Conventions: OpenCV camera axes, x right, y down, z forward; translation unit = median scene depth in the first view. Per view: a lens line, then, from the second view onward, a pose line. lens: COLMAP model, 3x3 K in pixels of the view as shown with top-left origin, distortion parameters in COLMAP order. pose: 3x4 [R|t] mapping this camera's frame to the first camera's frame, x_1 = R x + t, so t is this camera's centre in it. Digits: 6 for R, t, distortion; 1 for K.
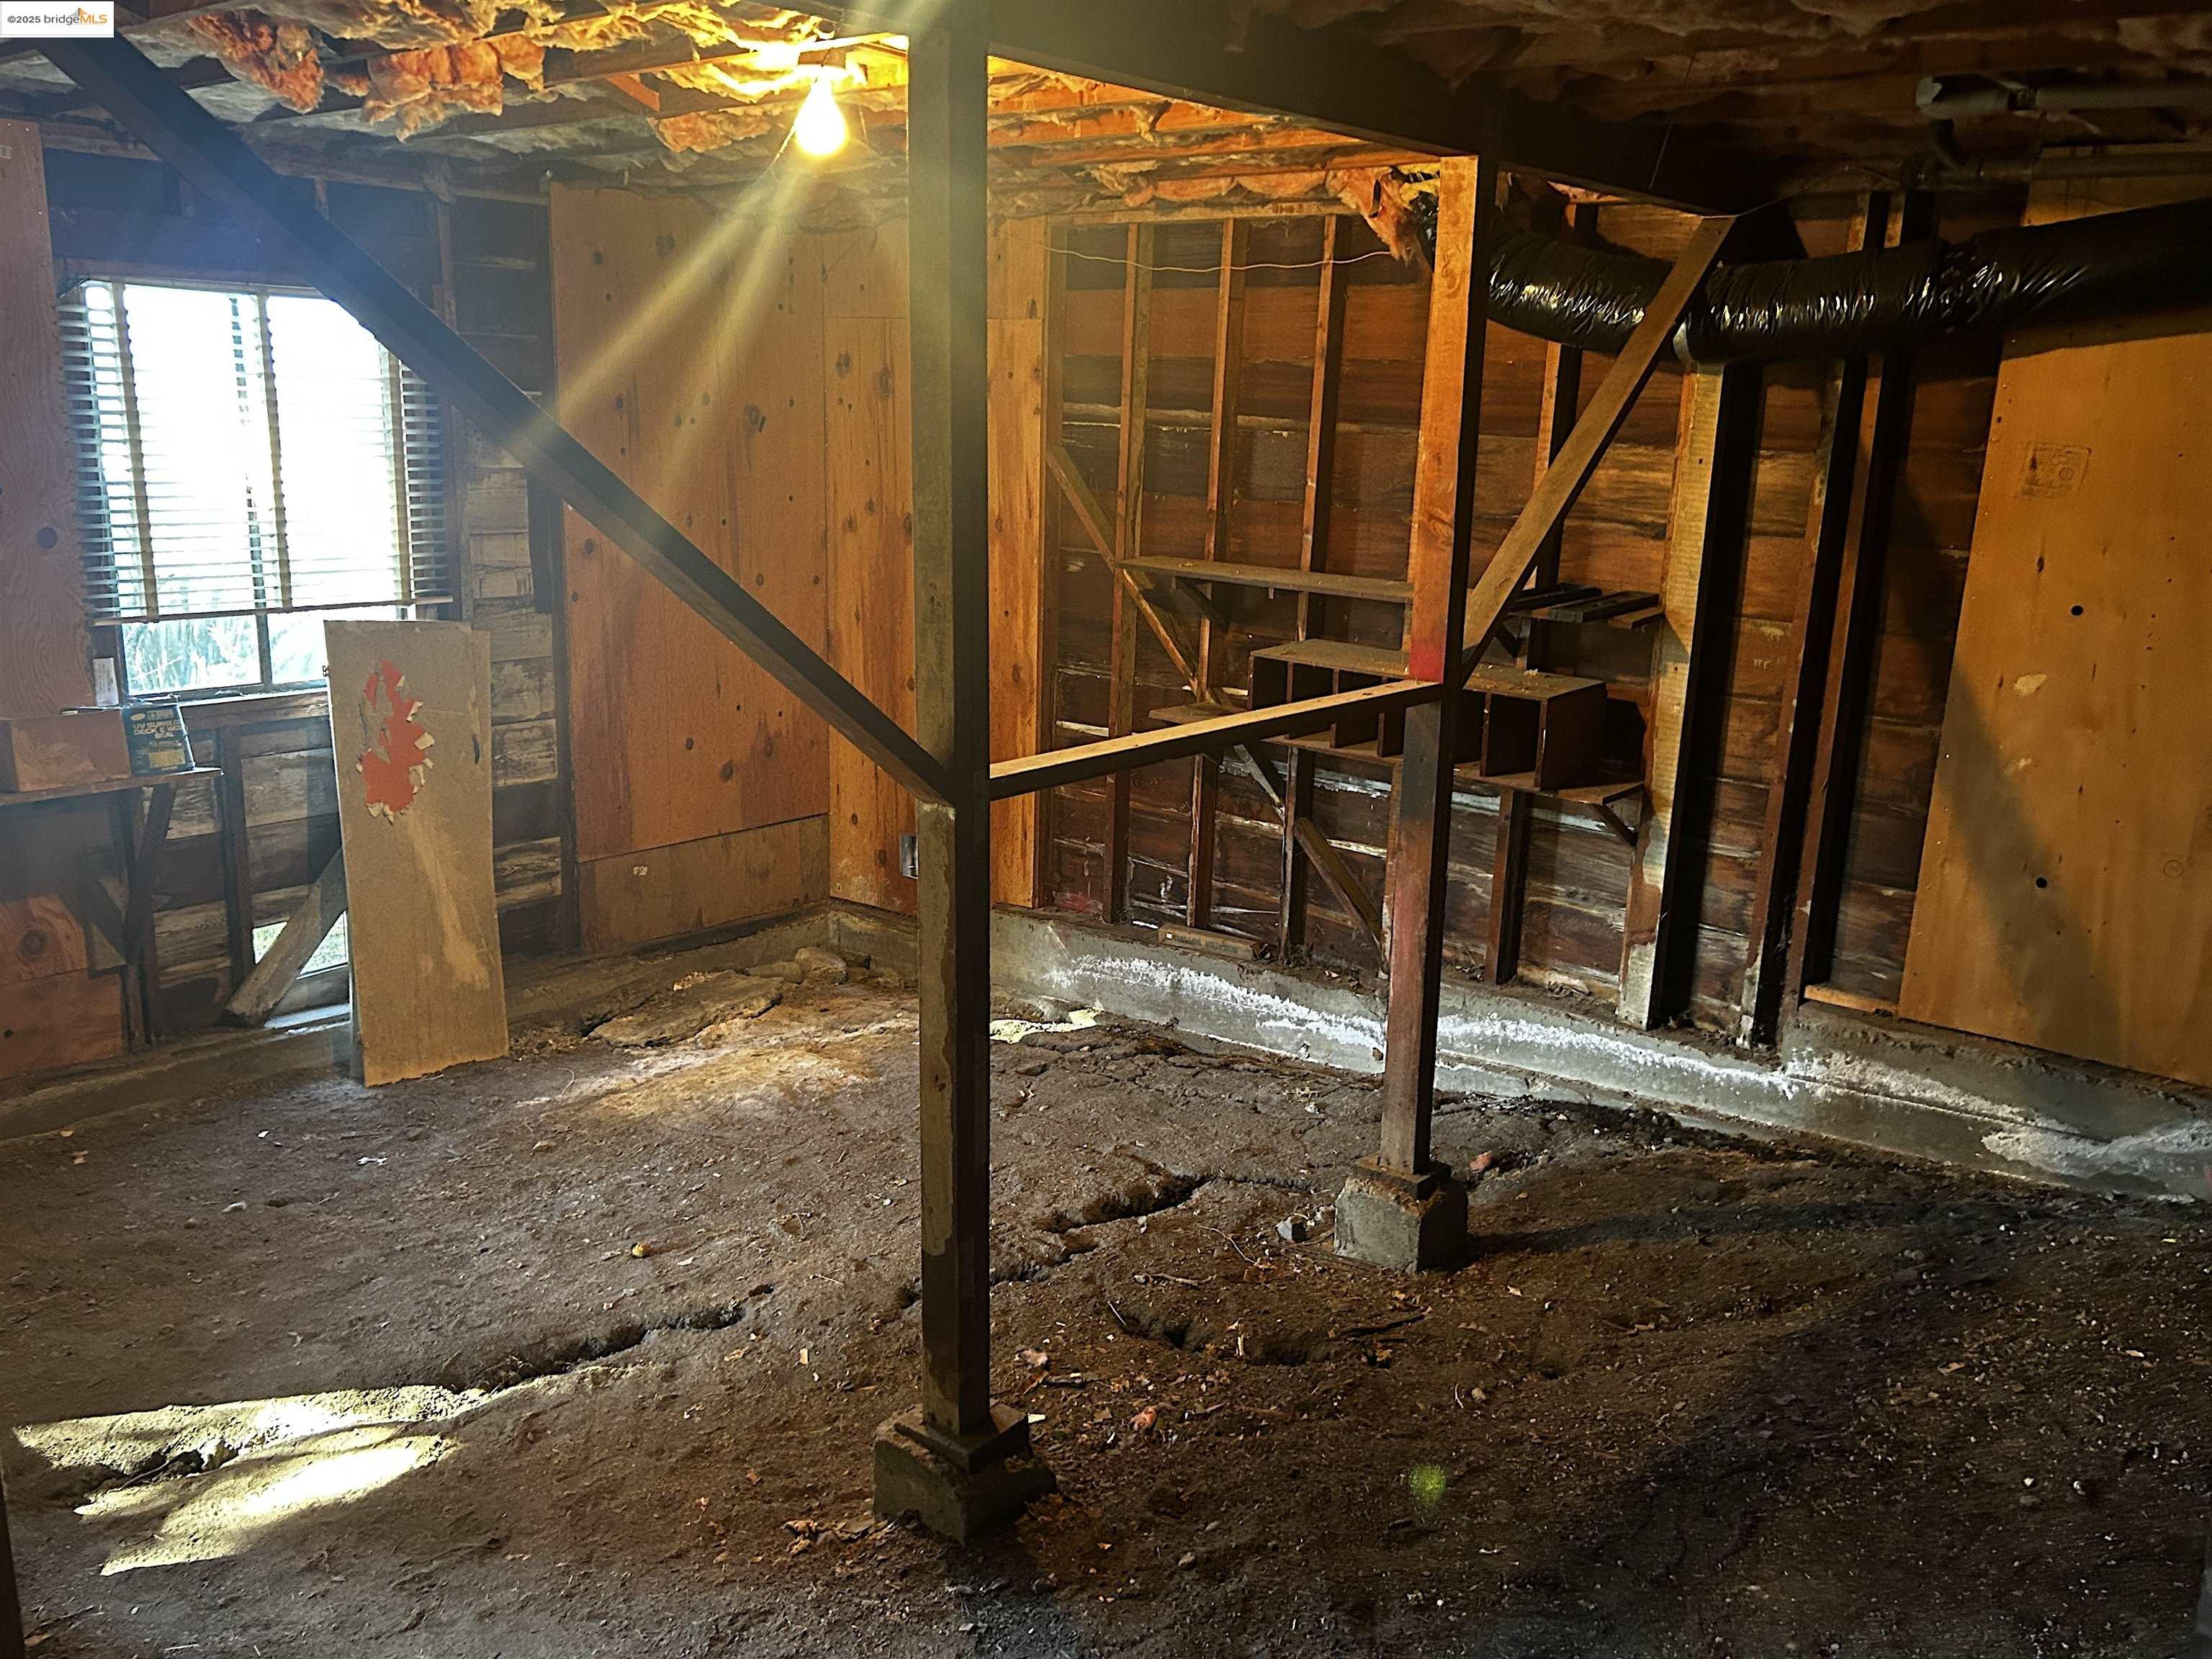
lens RADIAL K [[1826.3, 0, 1111.0], [0, 1826.3, 864.2], [0, 0, 1]] dist [0.101769, -0.135945]
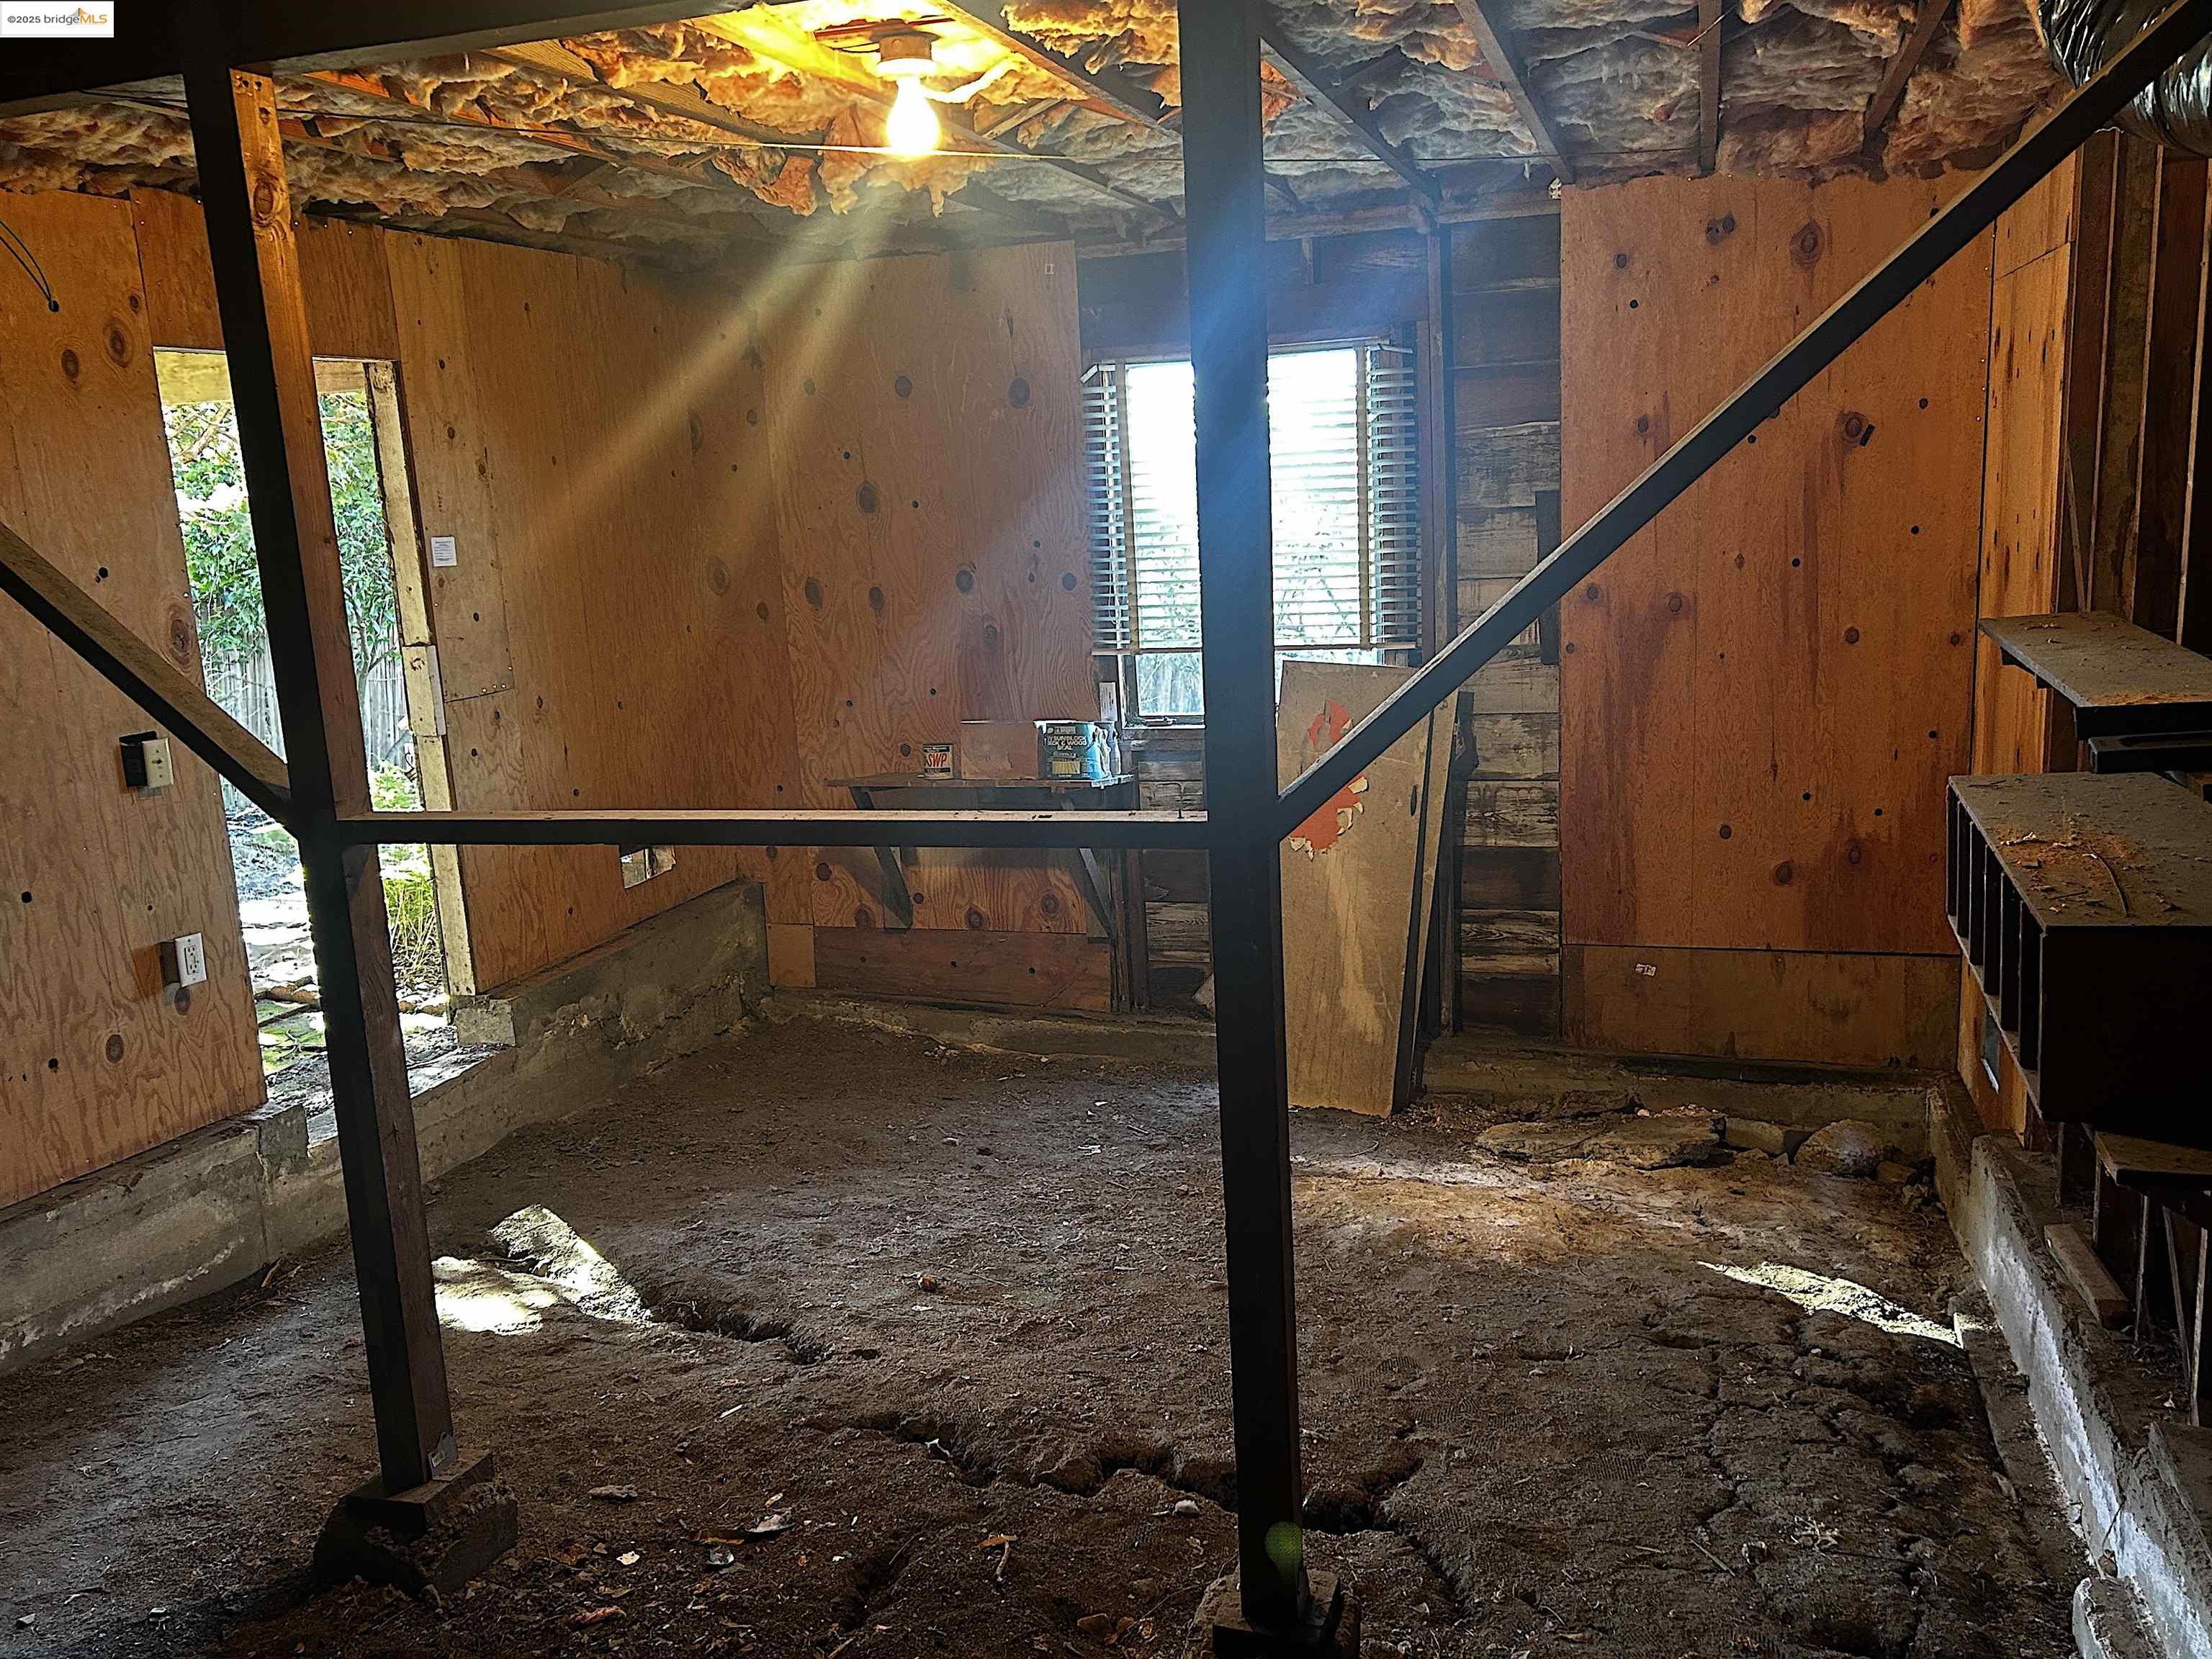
lens RADIAL K [[1826.3, 0, 1111.0], [0, 1826.3, 864.2], [0, 0, 1]] dist [0.101769, -0.135945]
pose [[0.364822, 0.151619, -0.918649, 0.484735], [-0.171030, 0.980776, 0.093952, -0.092125], [0.915234, 0.122841, 0.383740, 0.487265]]
